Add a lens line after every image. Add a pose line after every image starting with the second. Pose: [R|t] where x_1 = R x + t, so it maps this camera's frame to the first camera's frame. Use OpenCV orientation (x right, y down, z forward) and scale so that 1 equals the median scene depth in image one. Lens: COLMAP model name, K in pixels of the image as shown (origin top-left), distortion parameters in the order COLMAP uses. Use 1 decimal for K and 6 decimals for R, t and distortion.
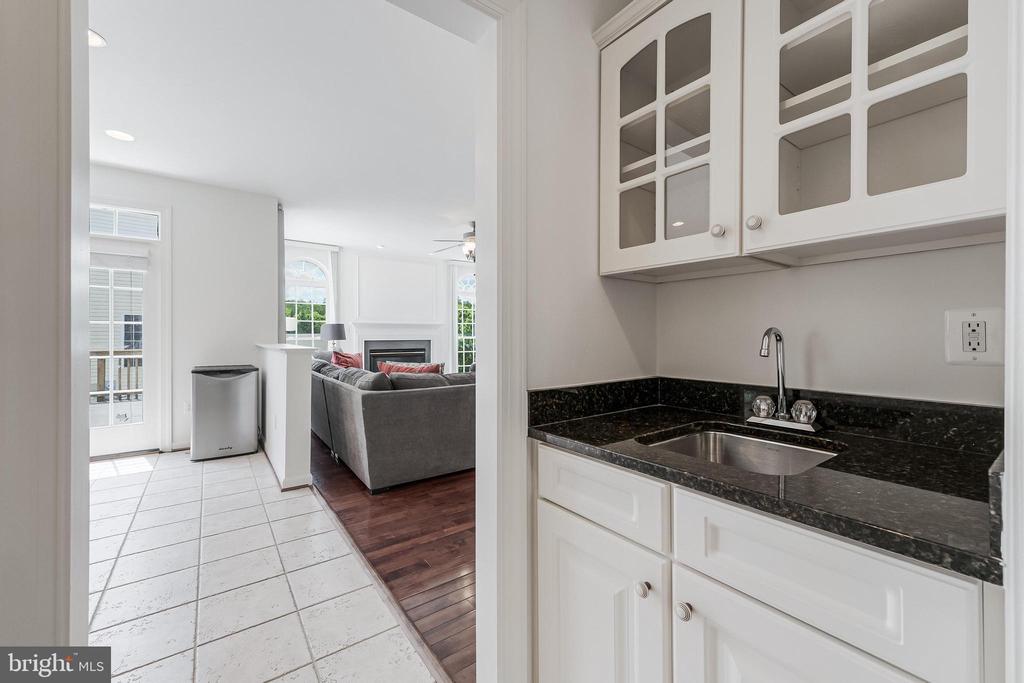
lens RADIAL K [[419.6, 0, 513.7], [0, 419.6, 337.4], [0, 0, 1]] dist [0.003081, -0.000983]
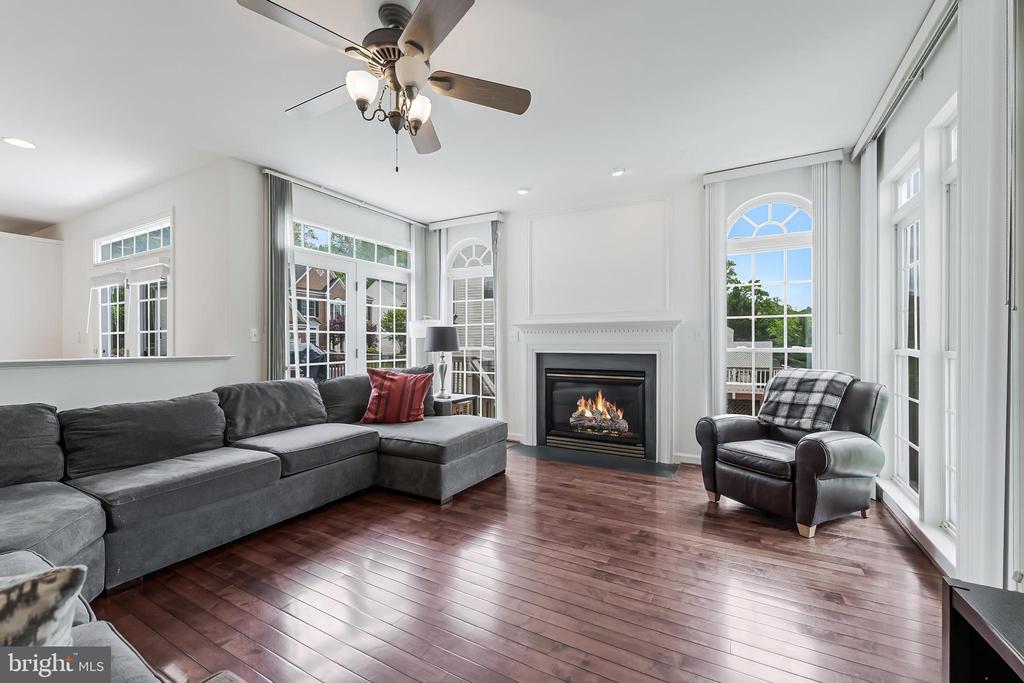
lens RADIAL K [[419.6, 0, 511.8], [0, 419.6, 343.6], [0, 0, 1]] dist [0.003081, -0.000983]
pose [[0.411934, 0.001738, -0.911212, 0.191846], [-0.004572, 0.999990, -0.000160, -0.006305], [0.911202, 0.004232, 0.411937, 0.708756]]
